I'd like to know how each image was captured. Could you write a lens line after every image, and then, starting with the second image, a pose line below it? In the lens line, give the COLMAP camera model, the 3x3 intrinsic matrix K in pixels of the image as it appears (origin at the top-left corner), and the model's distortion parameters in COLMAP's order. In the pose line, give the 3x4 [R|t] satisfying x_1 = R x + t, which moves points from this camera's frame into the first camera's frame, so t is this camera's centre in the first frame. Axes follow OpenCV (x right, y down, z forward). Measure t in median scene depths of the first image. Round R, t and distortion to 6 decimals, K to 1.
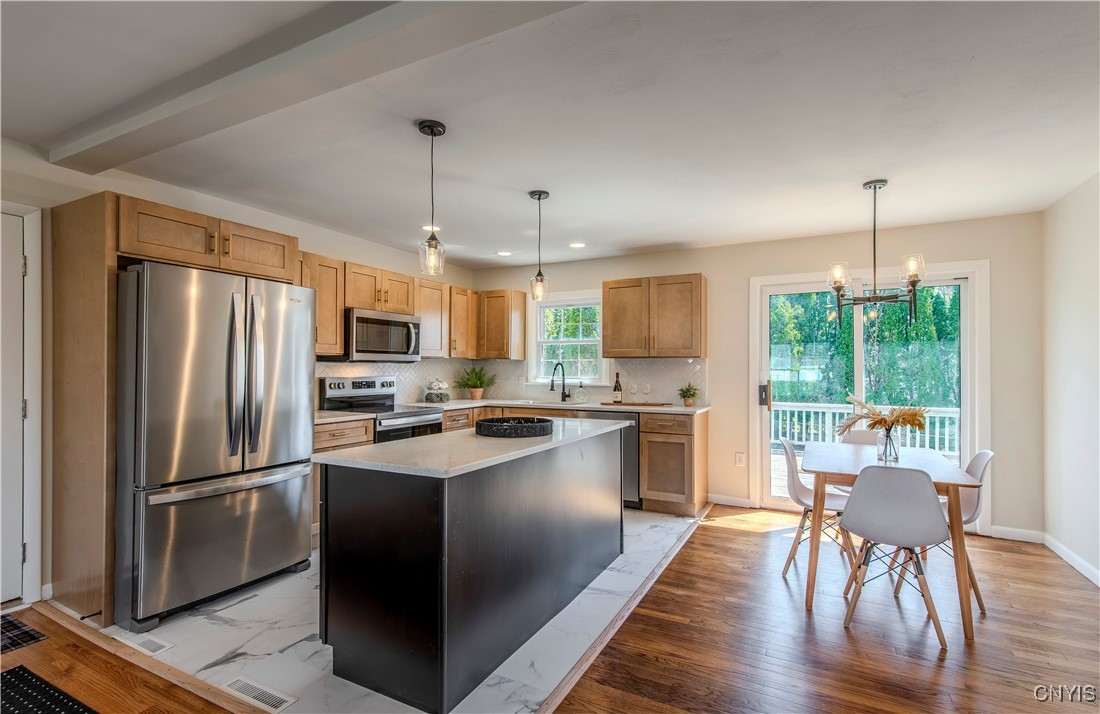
lens RADIAL K [[500.1, 0, 543.1], [0, 500.1, 365.8], [0, 0, 1]] dist [-0.000145, 0.001473]
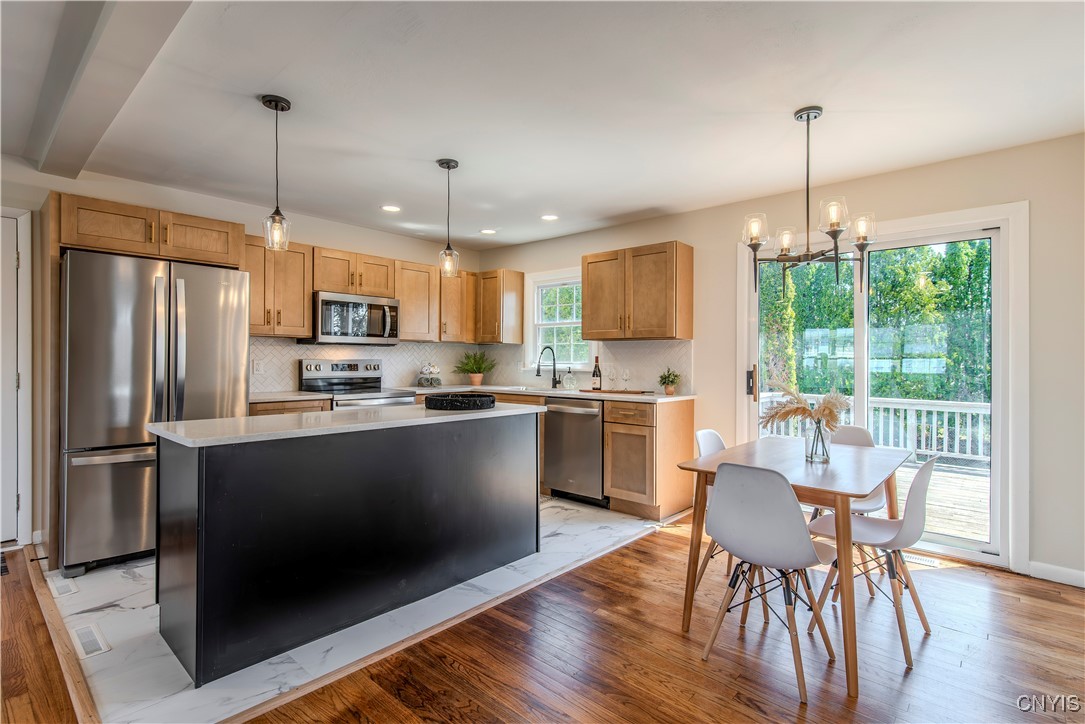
lens RADIAL K [[527.2, 0, 558.0], [0, 527.2, 361.3], [0, 0, 1]] dist [-0.000292, -0.000587]
pose [[0.970946, 0.005163, -0.239243, 0.364132], [-0.003744, 0.999973, 0.006384, 0.019653], [0.239269, -0.005303, 0.970939, 0.071228]]
